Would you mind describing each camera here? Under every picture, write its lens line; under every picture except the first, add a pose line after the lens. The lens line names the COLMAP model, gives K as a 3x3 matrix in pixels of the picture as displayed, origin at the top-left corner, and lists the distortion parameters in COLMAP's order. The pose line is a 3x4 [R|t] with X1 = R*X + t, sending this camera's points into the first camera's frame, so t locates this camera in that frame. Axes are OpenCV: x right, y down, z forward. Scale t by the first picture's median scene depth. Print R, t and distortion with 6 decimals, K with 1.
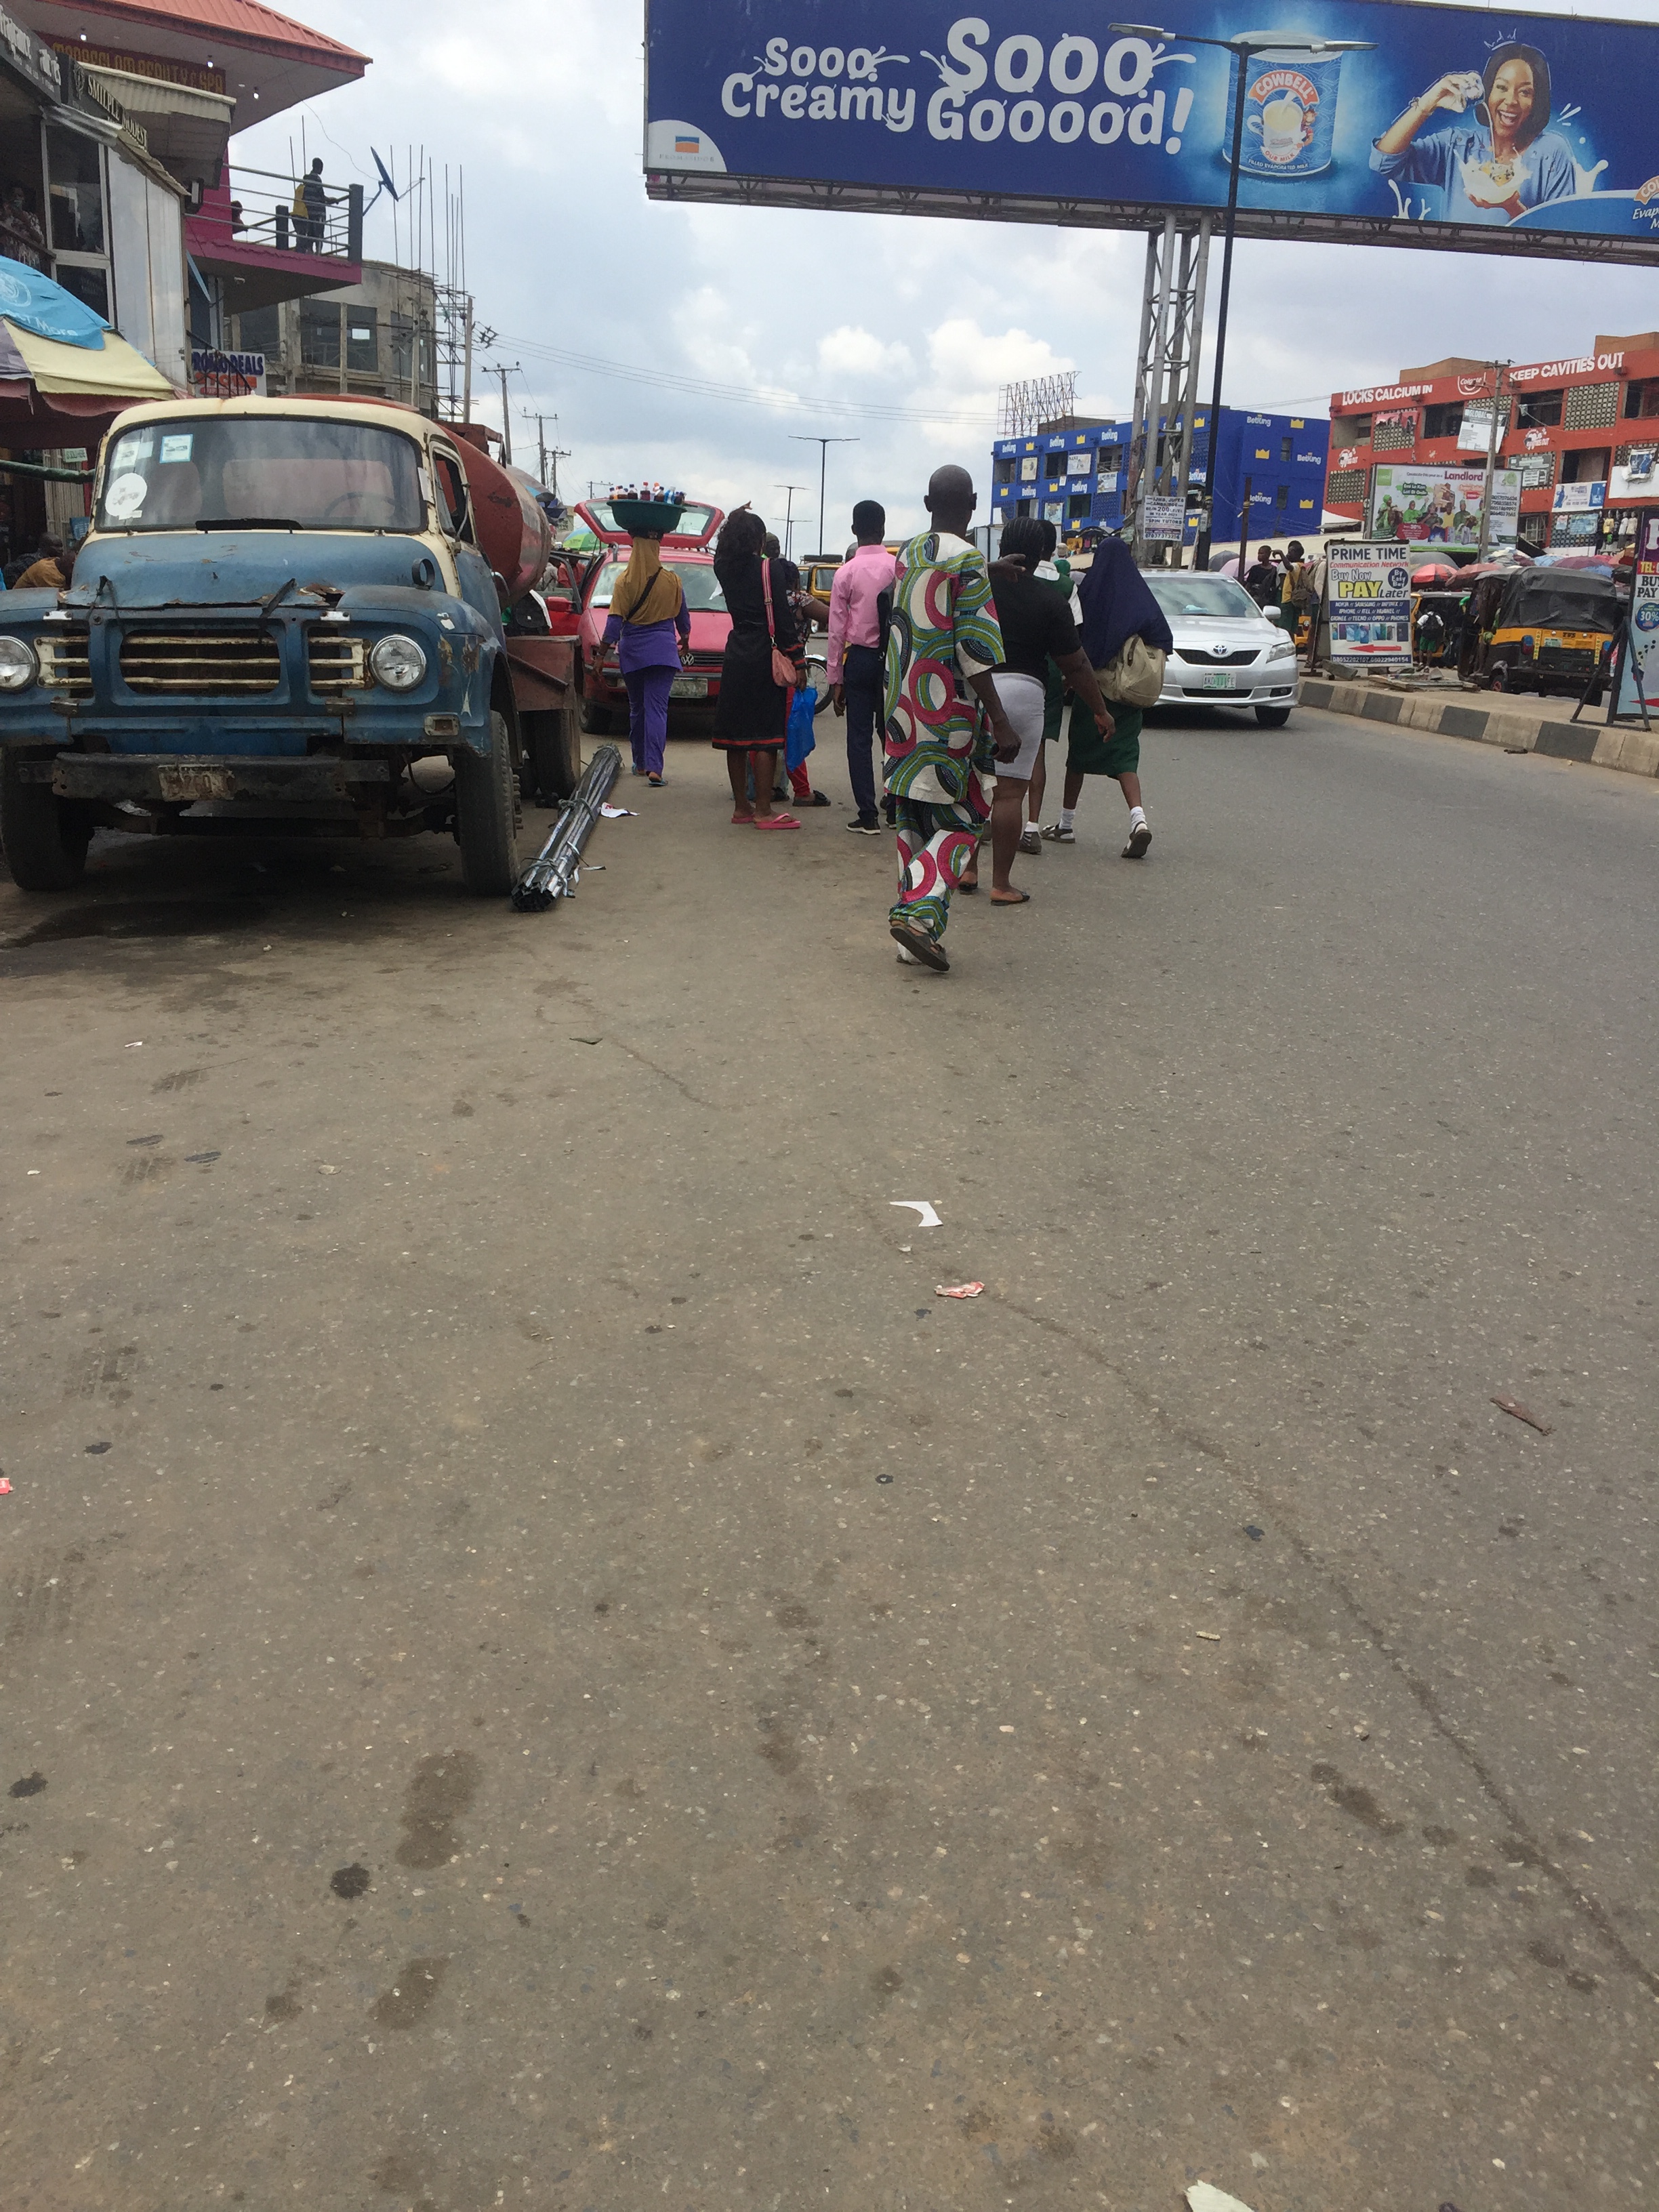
lens RADIAL K [[1751.0, 0, 837.7], [0, 1751.0, 1105.8], [0, 0, 1]] dist [0.033158, -0.082714]
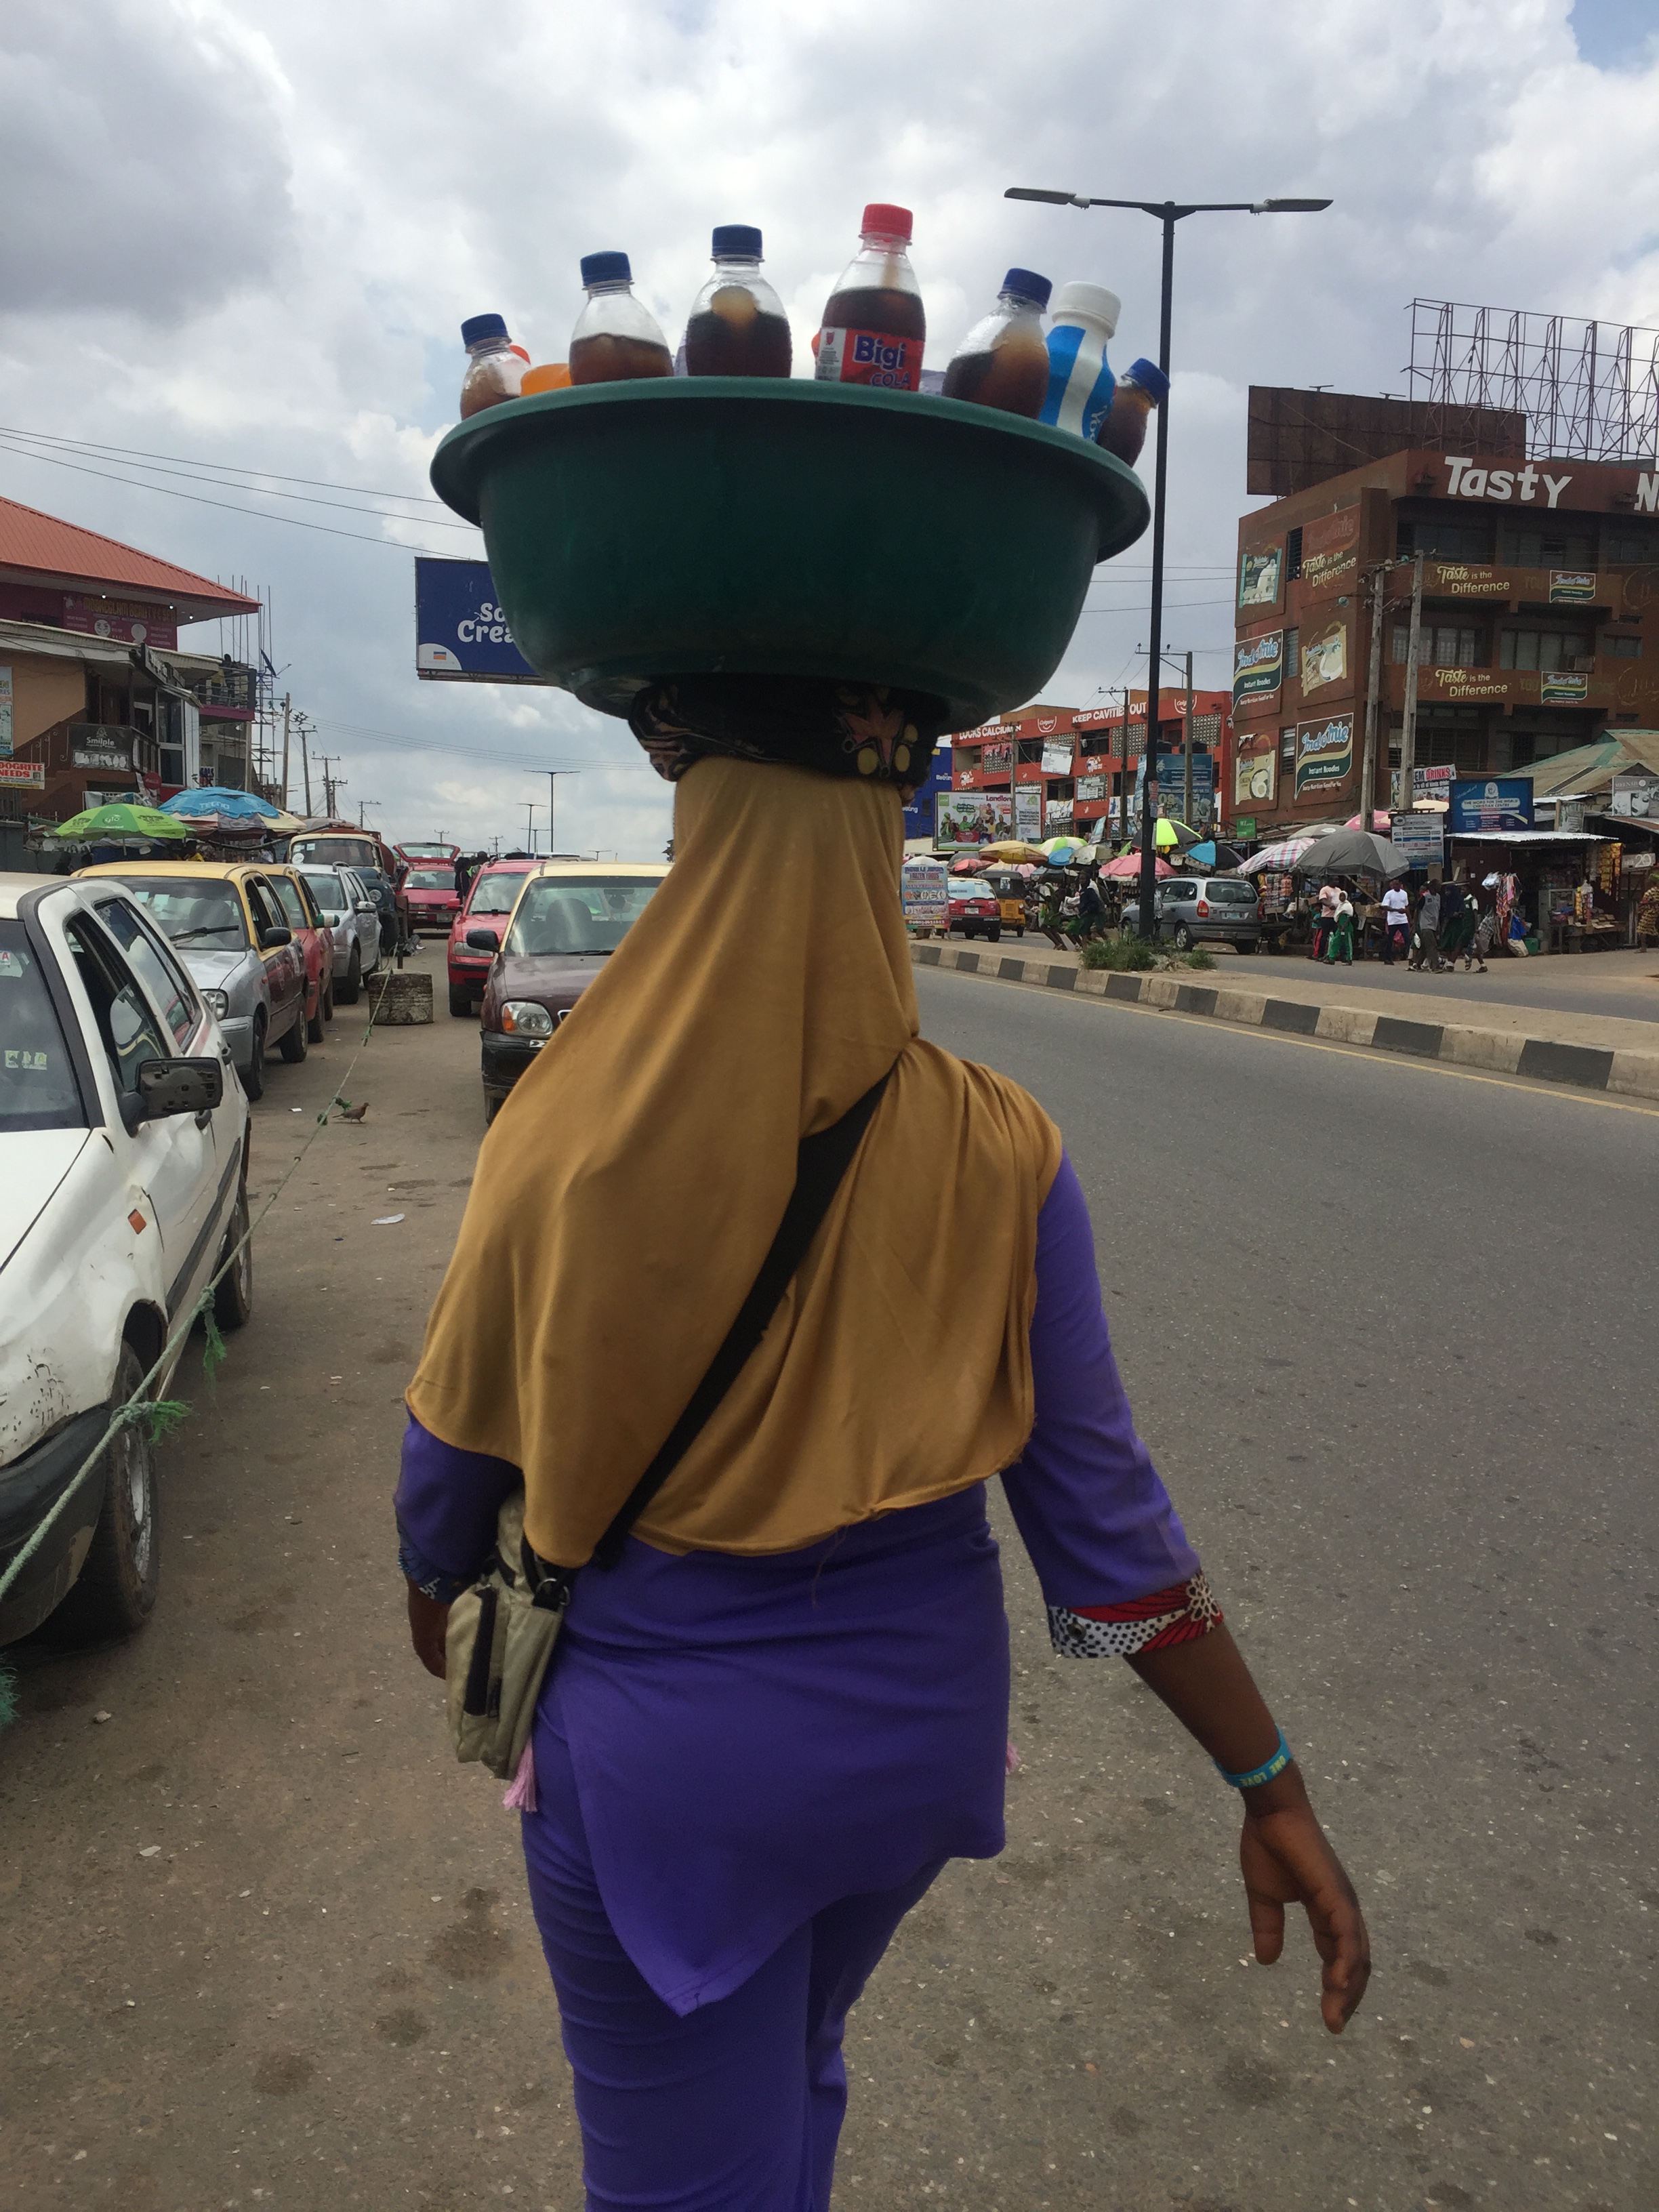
lens RADIAL K [[1751.0, 0, 783.7], [0, 1751.0, 1095.4], [0, 0, 1]] dist [0.033158, -0.082714]
pose [[0.994112, -0.030135, 0.104083, 0.072149], [0.046939, 0.985512, -0.162980, 0.246628], [-0.097663, 0.166906, 0.981124, -0.817810]]
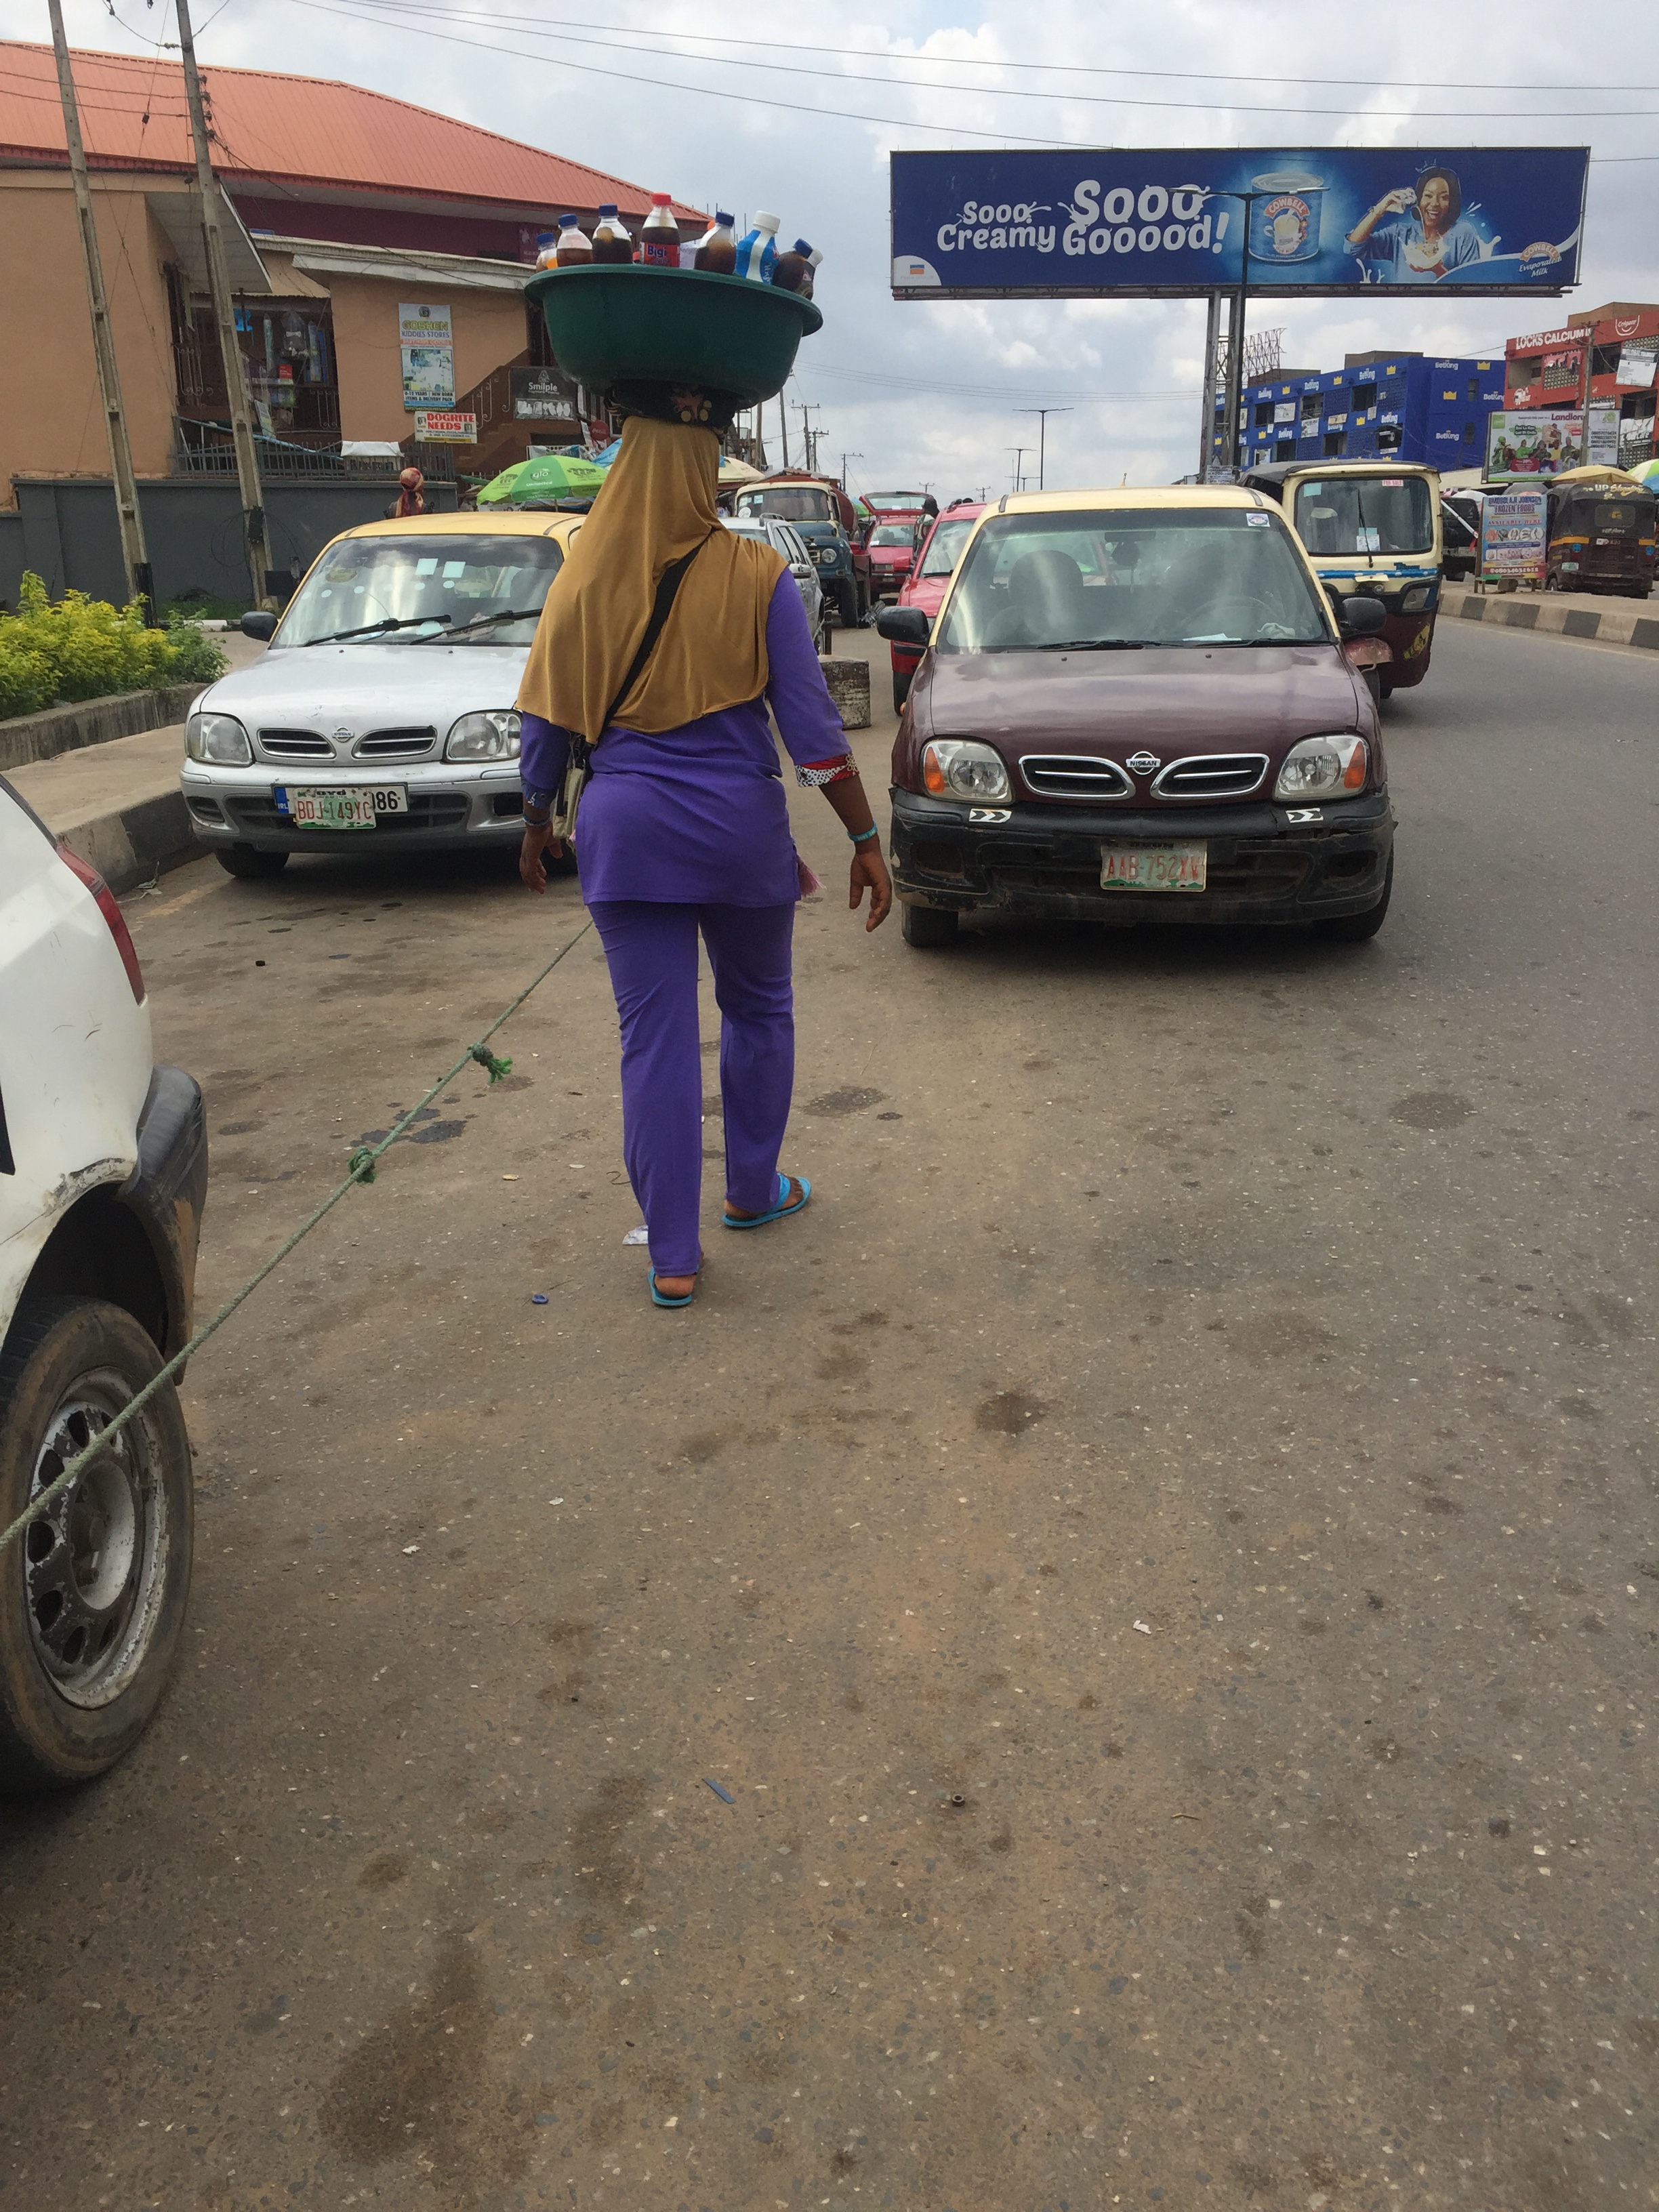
lens RADIAL K [[1751.0, 0, 814.4], [0, 1751.0, 1082.5], [0, 0, 1]] dist [0.033158, -0.082714]
pose [[0.988329, -0.000940, -0.152330, 0.071515], [0.002607, 0.999939, 0.010742, 0.205281], [0.152310, -0.011014, 0.988271, -0.672079]]
